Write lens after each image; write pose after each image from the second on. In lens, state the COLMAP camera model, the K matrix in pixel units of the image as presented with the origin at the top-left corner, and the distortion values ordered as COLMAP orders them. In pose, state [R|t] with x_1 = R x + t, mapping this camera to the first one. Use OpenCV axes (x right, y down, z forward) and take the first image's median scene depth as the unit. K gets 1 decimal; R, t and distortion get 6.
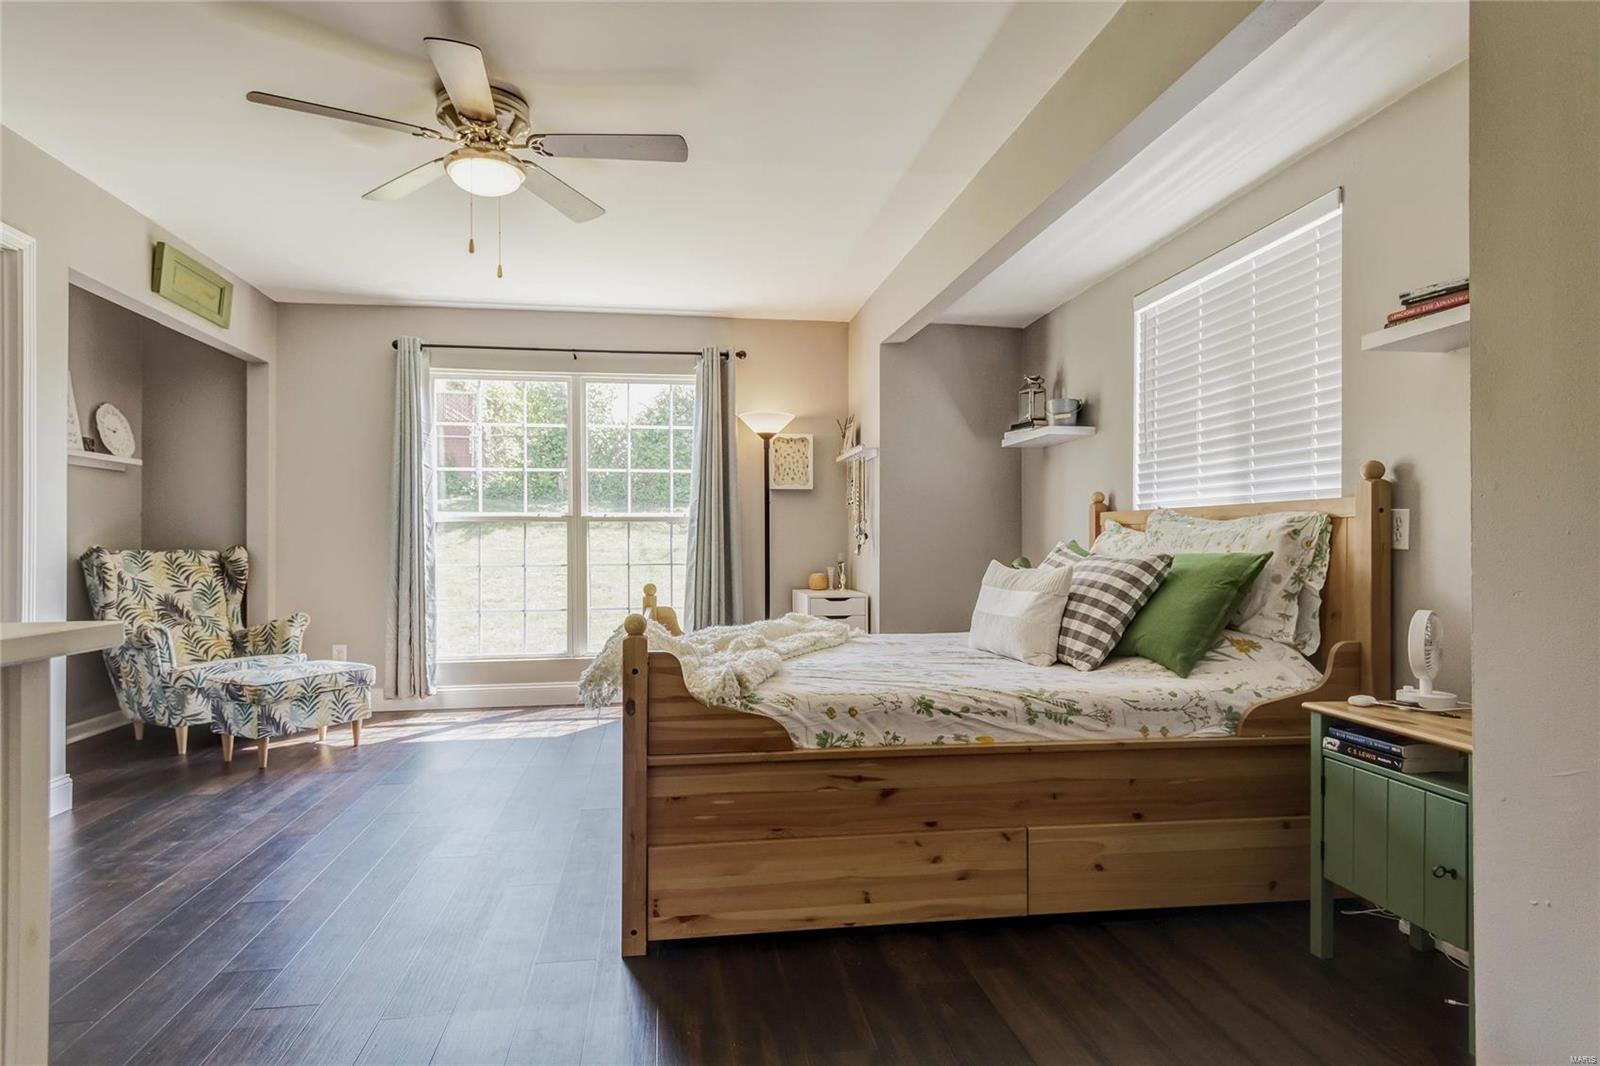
lens RADIAL K [[898.8, 0, 797.6], [0, 898.8, 535.3], [0, 0, 1]] dist [0.025424, -0.005775]
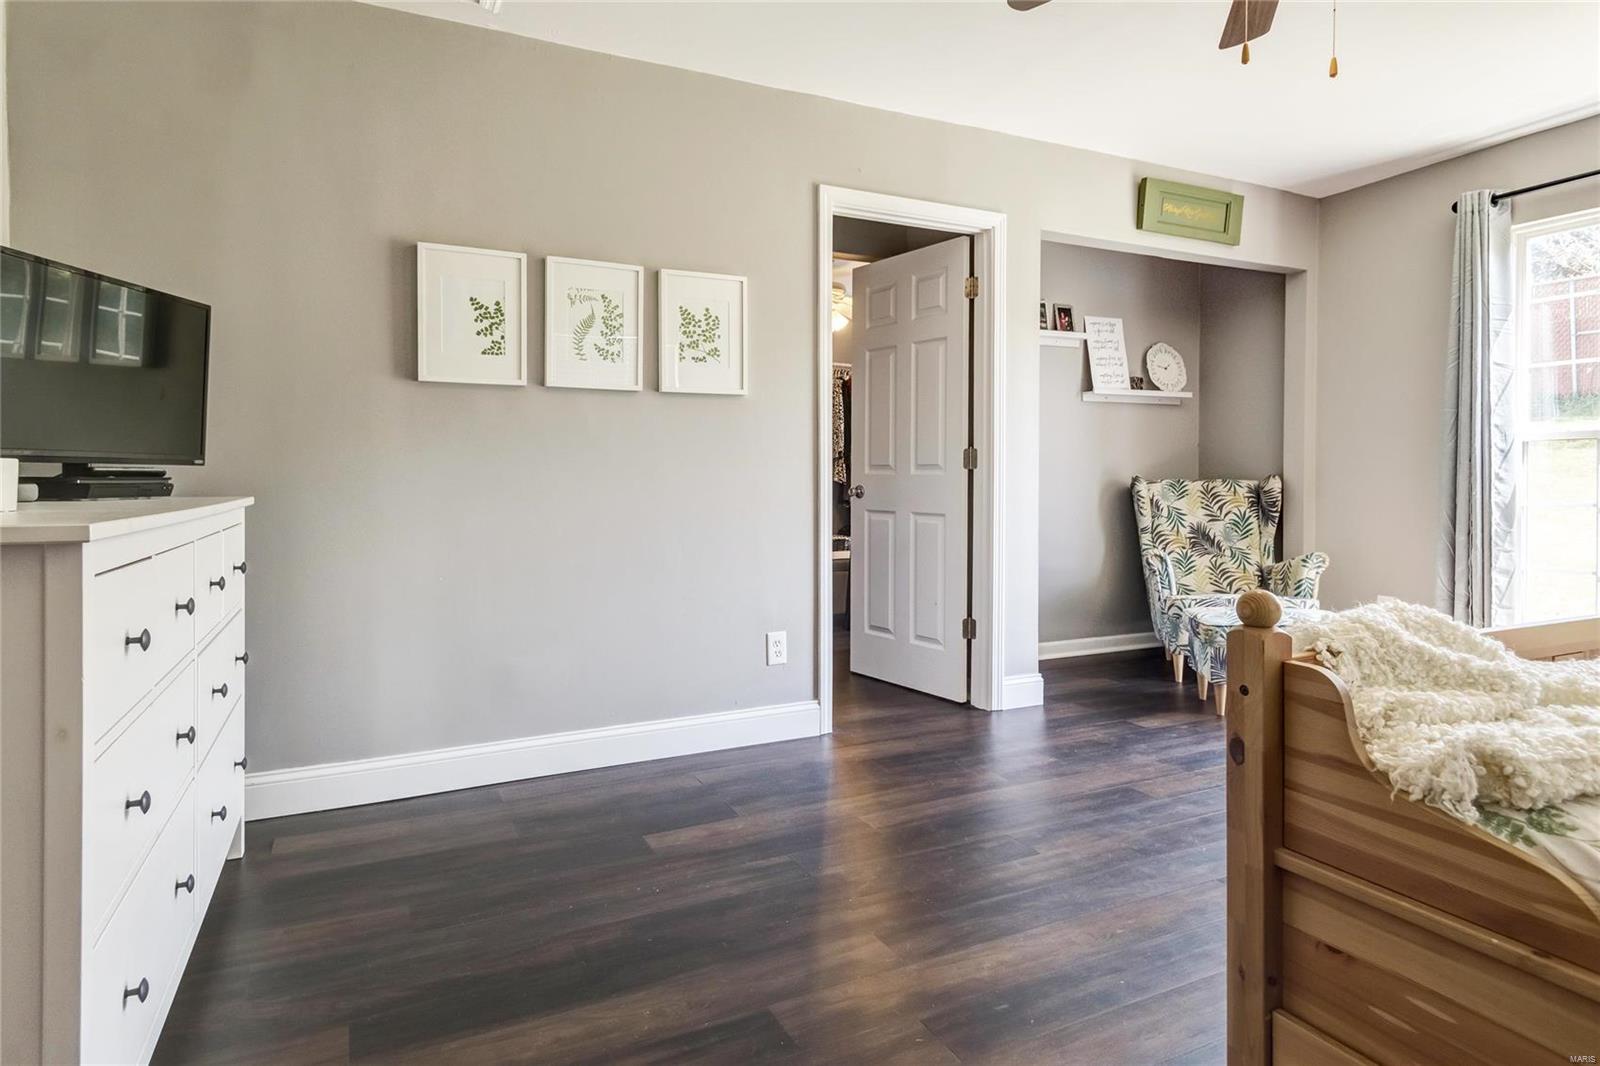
lens RADIAL K [[901.7, 0, 801.6], [0, 901.7, 492.2], [0, 0, 1]] dist [0.018291, -0.000549]
pose [[0.283115, 0.015999, -0.958952, 0.145754], [0.011465, 0.999733, 0.020064, 0.005009], [0.959017, -0.016675, 0.282856, 0.285128]]
